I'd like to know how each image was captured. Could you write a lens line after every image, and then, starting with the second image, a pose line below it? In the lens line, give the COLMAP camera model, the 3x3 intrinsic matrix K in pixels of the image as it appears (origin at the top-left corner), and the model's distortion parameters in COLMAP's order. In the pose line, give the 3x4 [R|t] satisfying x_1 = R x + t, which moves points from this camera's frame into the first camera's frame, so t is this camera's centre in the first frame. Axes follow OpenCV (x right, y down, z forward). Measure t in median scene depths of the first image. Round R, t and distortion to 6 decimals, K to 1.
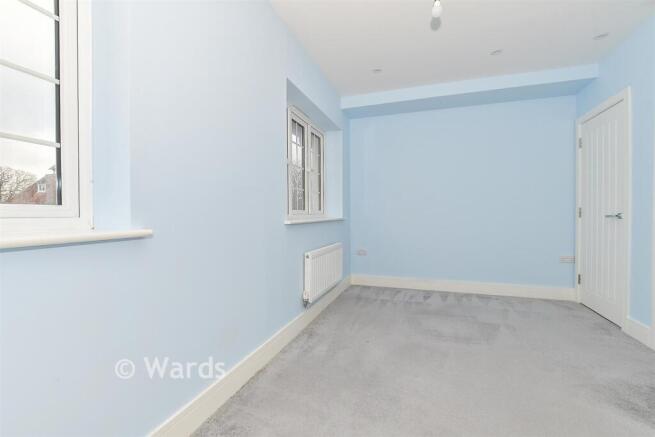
lens RADIAL K [[290.1, 0, 327.5], [0, 290.1, 218.5], [0, 0, 1]] dist [-0.002329, -0.000341]
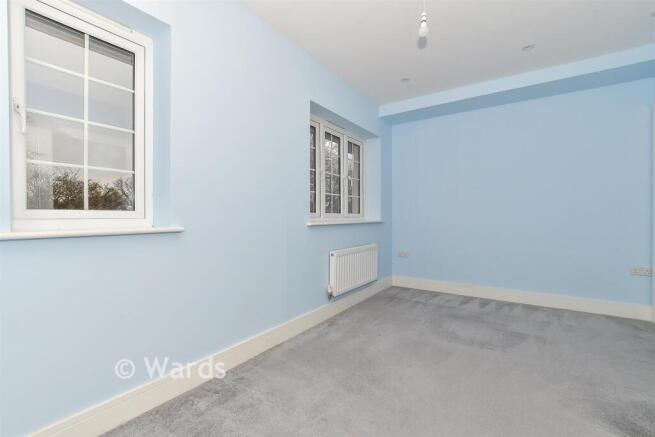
lens RADIAL K [[294.3, 0, 327.5], [0, 294.3, 218.5], [0, 0, 1]] dist [-0.000079, 0.000275]
pose [[0.962176, 0.005758, -0.272368, 0.187763], [-0.008425, 0.999927, -0.008626, 0.001197], [0.272298, 0.010594, 0.962155, -0.087923]]
